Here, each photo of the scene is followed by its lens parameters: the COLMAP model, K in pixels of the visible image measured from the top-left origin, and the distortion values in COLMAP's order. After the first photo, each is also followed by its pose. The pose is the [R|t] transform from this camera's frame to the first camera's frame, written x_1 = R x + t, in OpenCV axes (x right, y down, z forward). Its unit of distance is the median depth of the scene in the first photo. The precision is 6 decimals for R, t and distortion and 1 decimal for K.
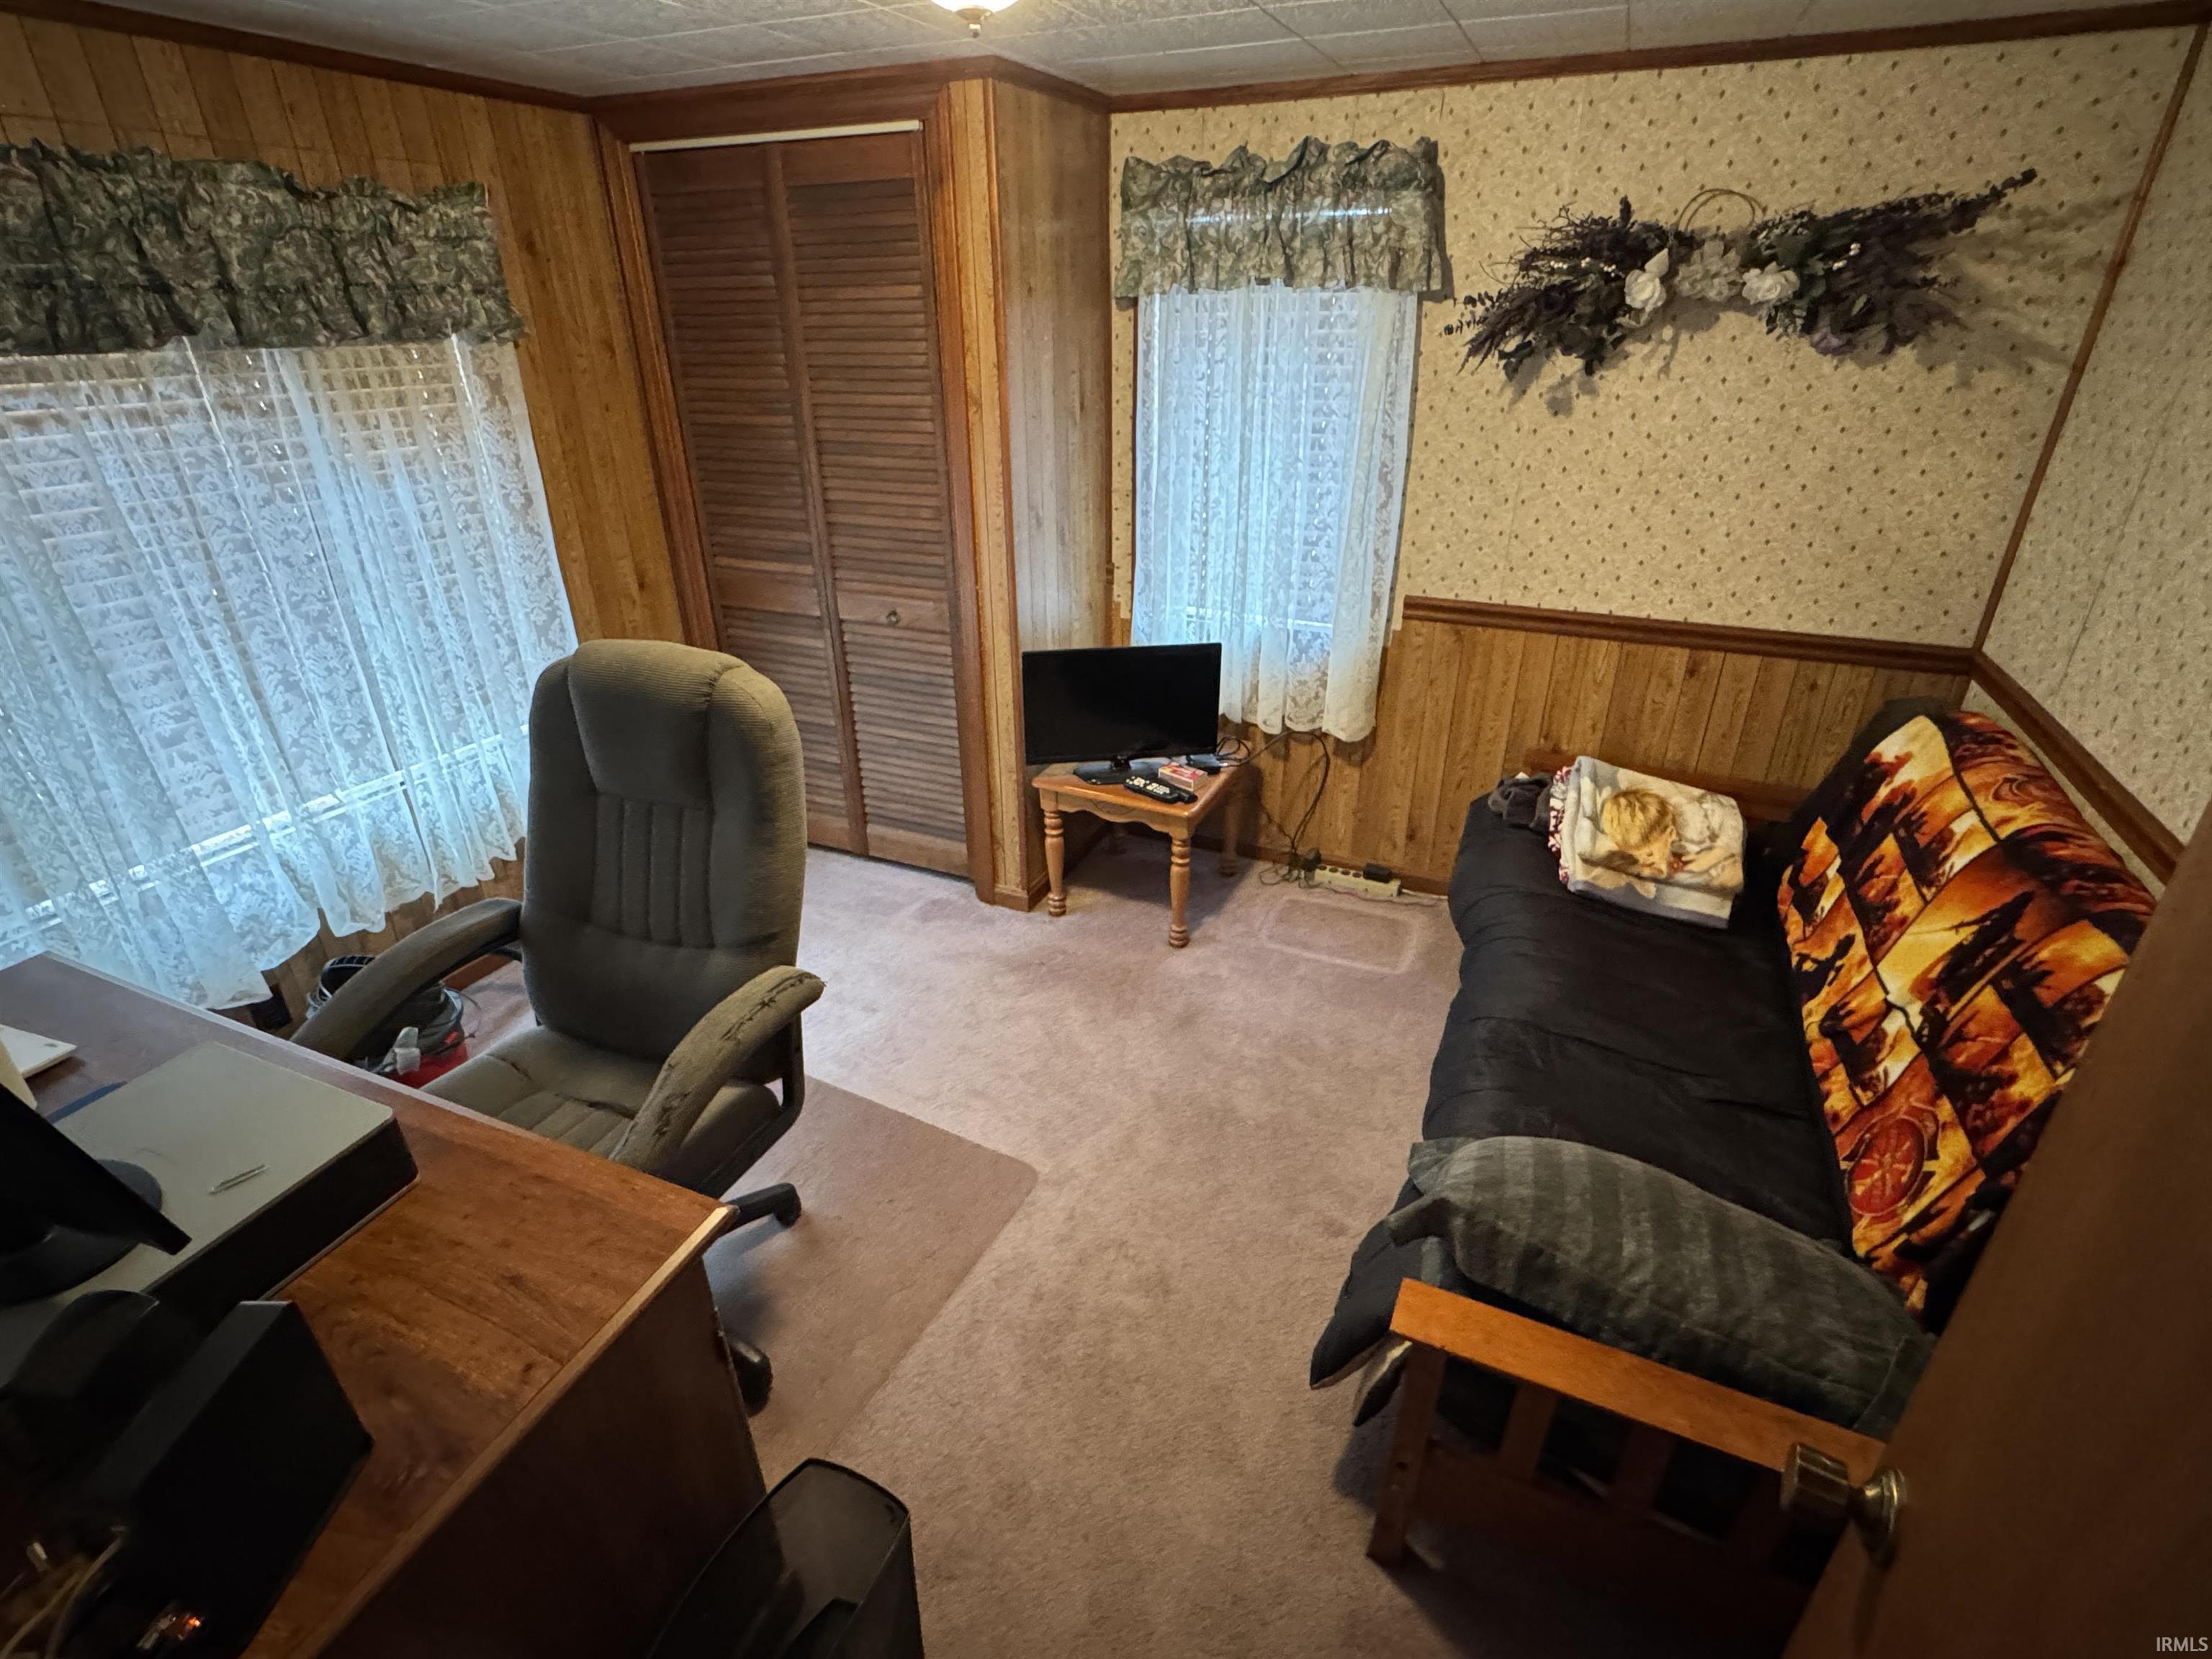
lens RADIAL K [[1040.7, 0, 1103.4], [0, 1040.7, 824.6], [0, 0, 1]] dist [0.000635, 0.000019]
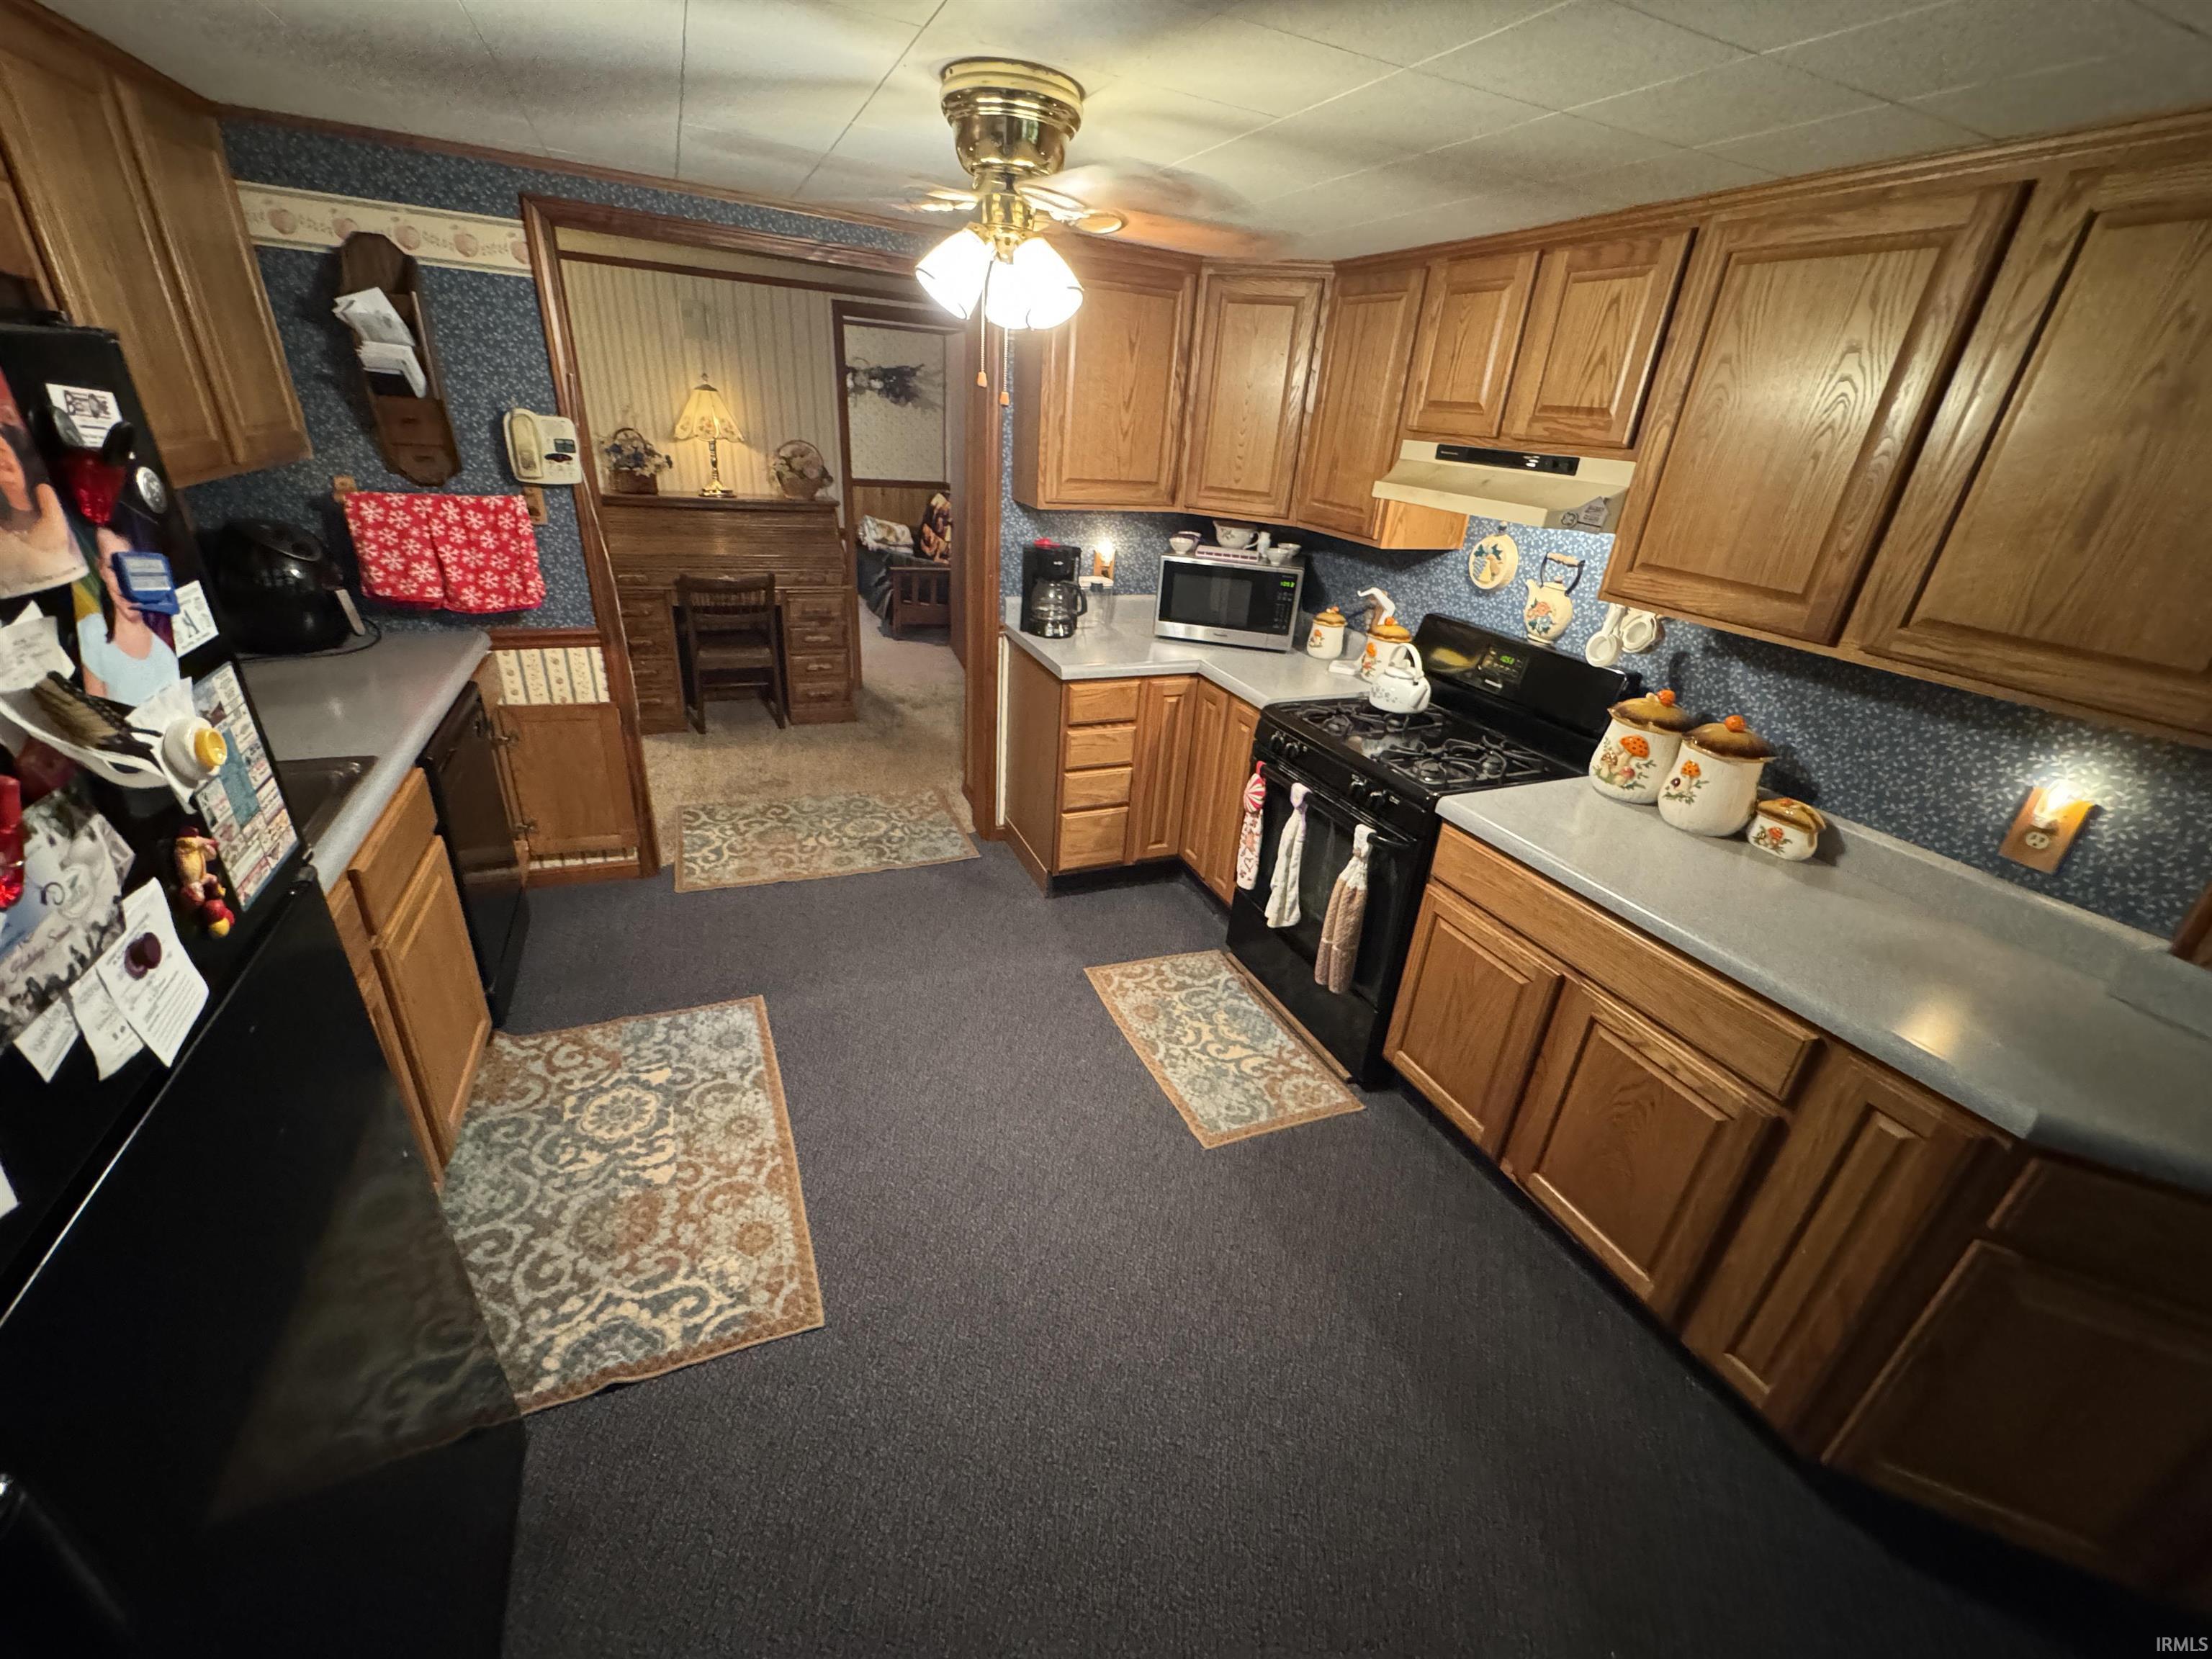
lens RADIAL K [[887.6, 0, 1111.3], [0, 887.6, 821.1], [0, 0, 1]] dist [0.000667, 0.000602]
pose [[0.667869, -0.257748, 0.698224, -1.462716], [0.249413, 0.961386, 0.116324, 0.855088], [-0.701245, 0.096457, 0.706365, -1.741086]]
